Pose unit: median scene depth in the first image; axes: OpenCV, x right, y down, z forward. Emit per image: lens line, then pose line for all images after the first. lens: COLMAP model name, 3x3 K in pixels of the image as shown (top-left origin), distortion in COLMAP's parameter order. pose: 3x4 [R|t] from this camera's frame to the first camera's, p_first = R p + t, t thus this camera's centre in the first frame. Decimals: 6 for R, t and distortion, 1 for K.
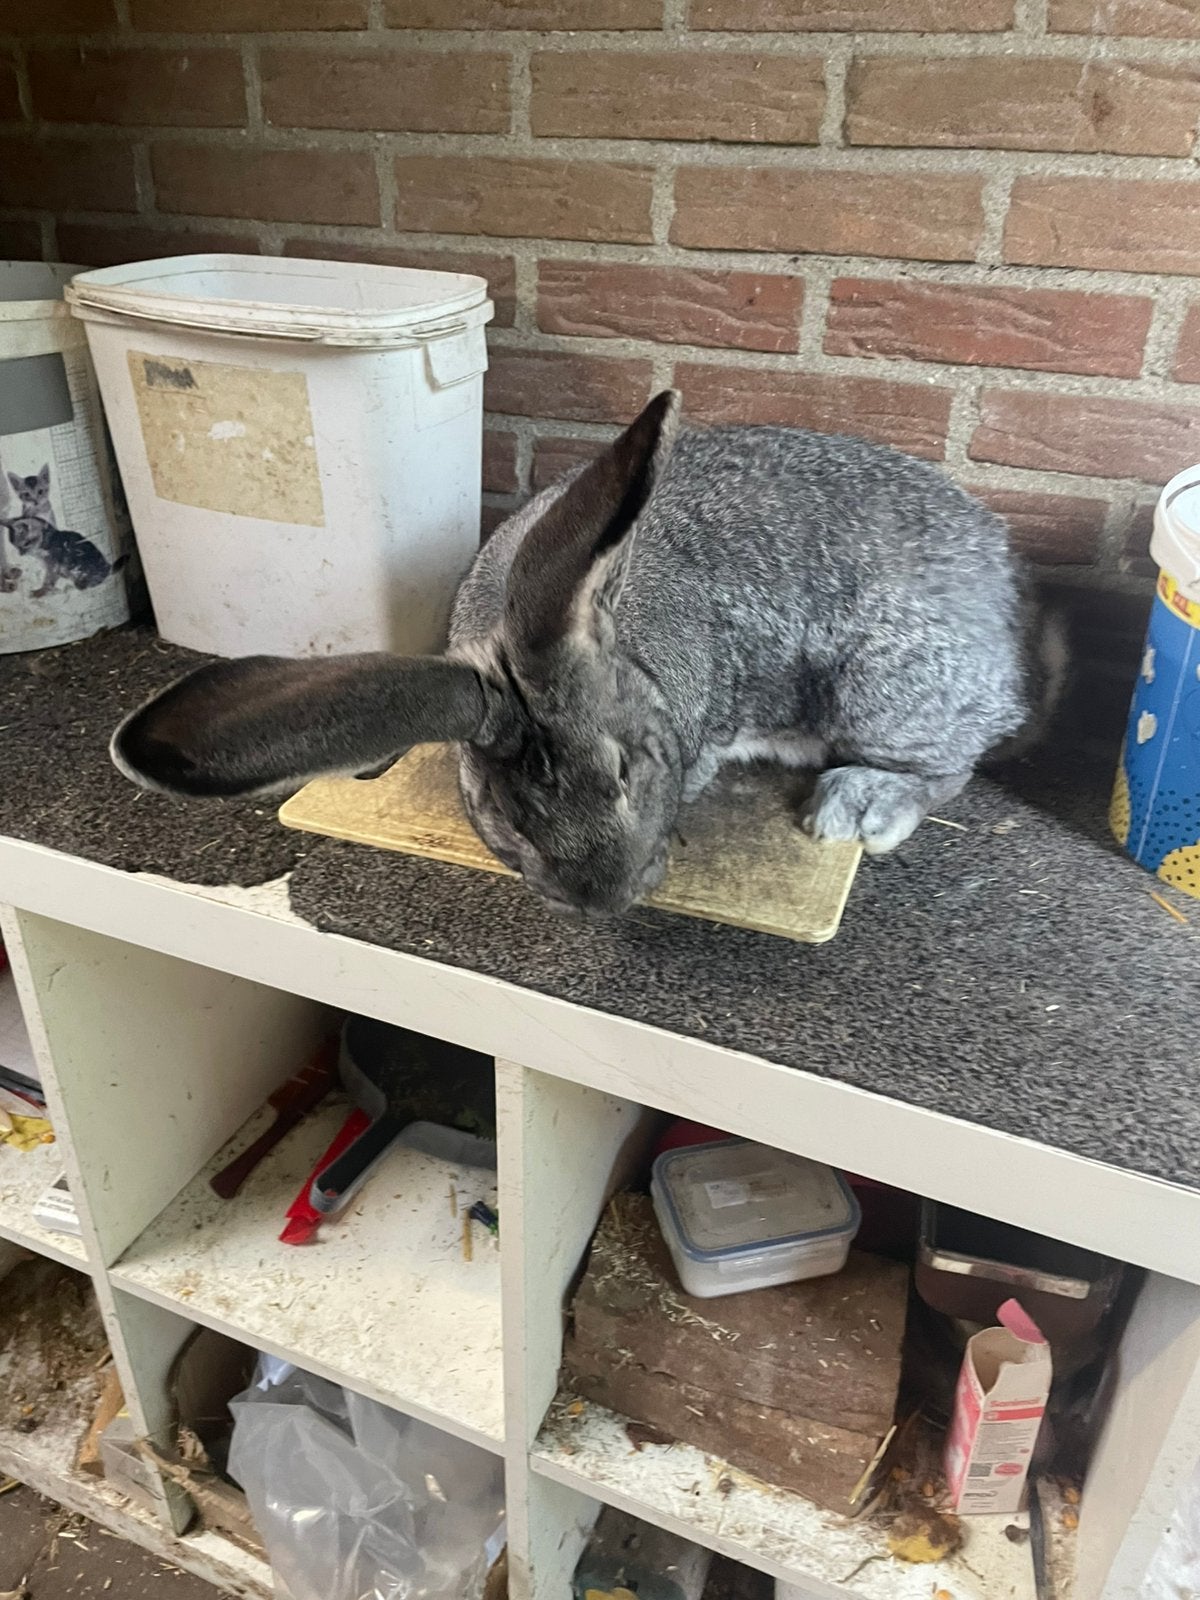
lens RADIAL K [[1284.9, 0, 580.7], [0, 1284.9, 891.5], [0, 0, 1]] dist [0.059742, -0.077658]
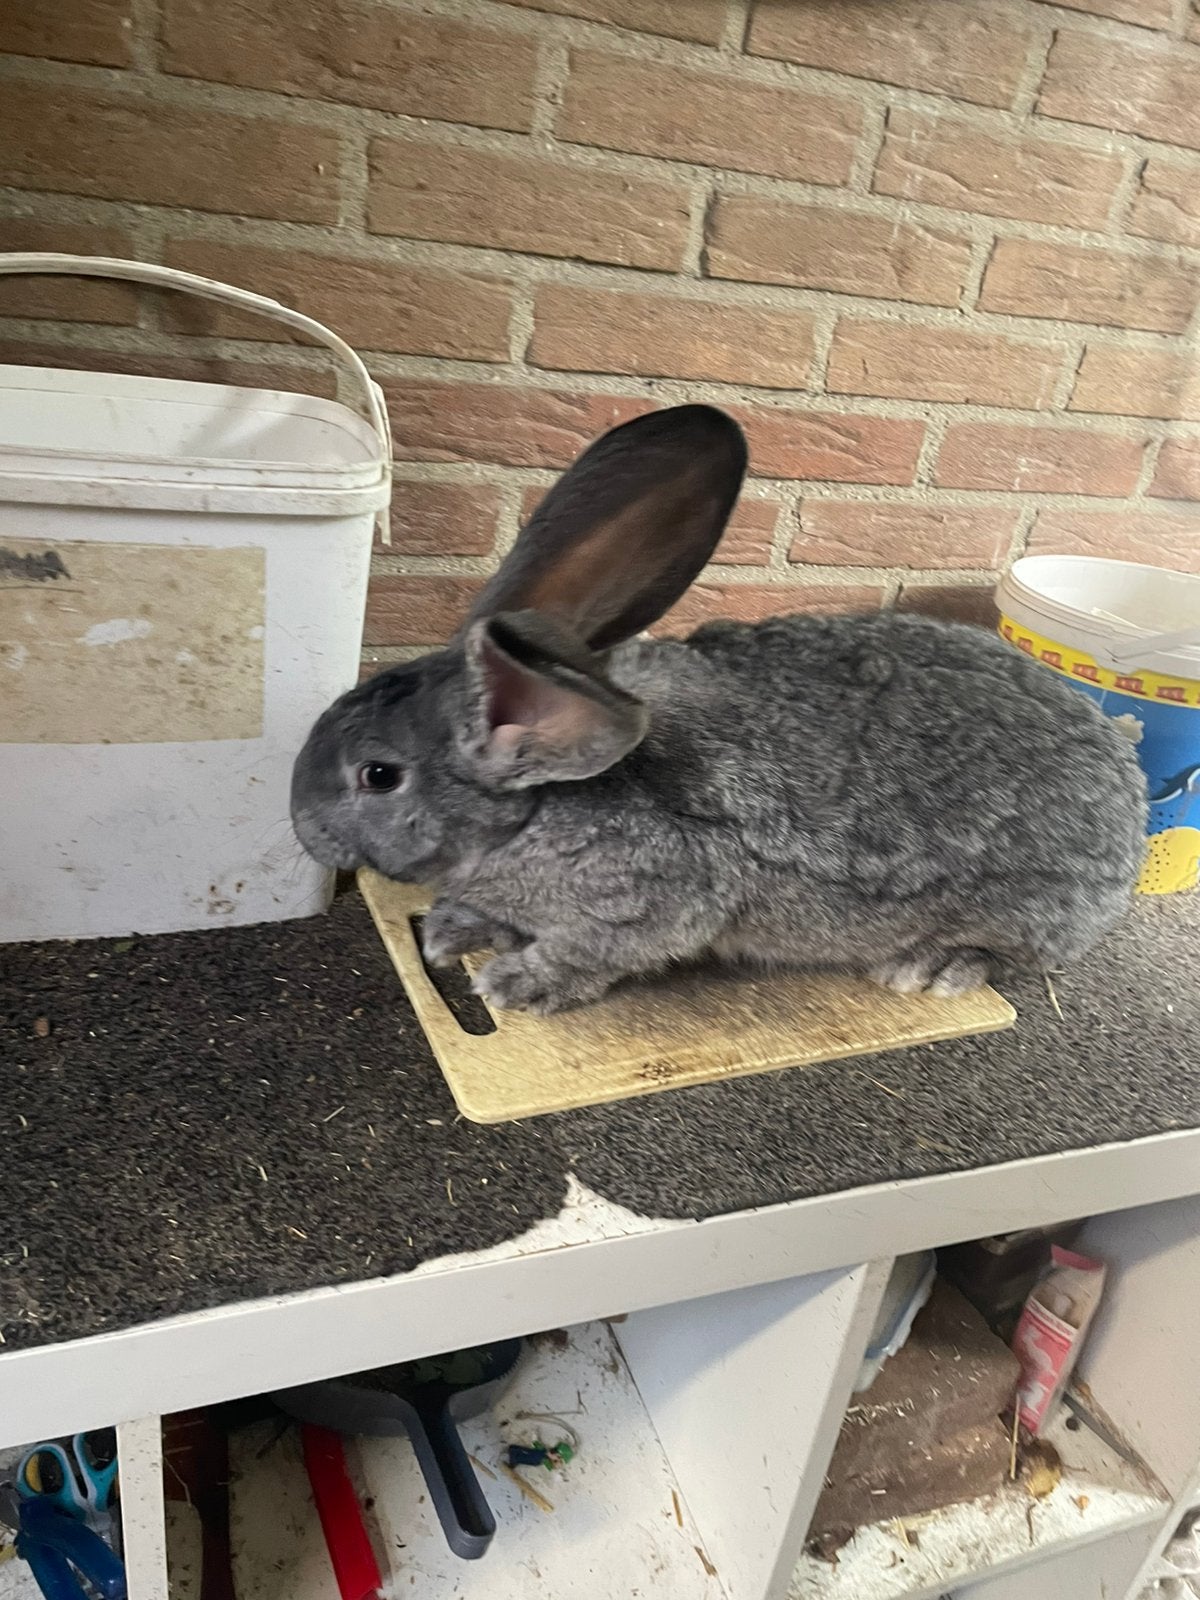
lens RADIAL K [[1284.9, 0, 644.5], [0, 1284.9, 896.3], [0, 0, 1]] dist [0.059742, -0.077658]
pose [[0.674361, -0.283971, 0.681614, -0.631038], [0.274106, 0.953408, 0.126016, -0.244580], [-0.685641, 0.101855, 0.720779, 0.339638]]
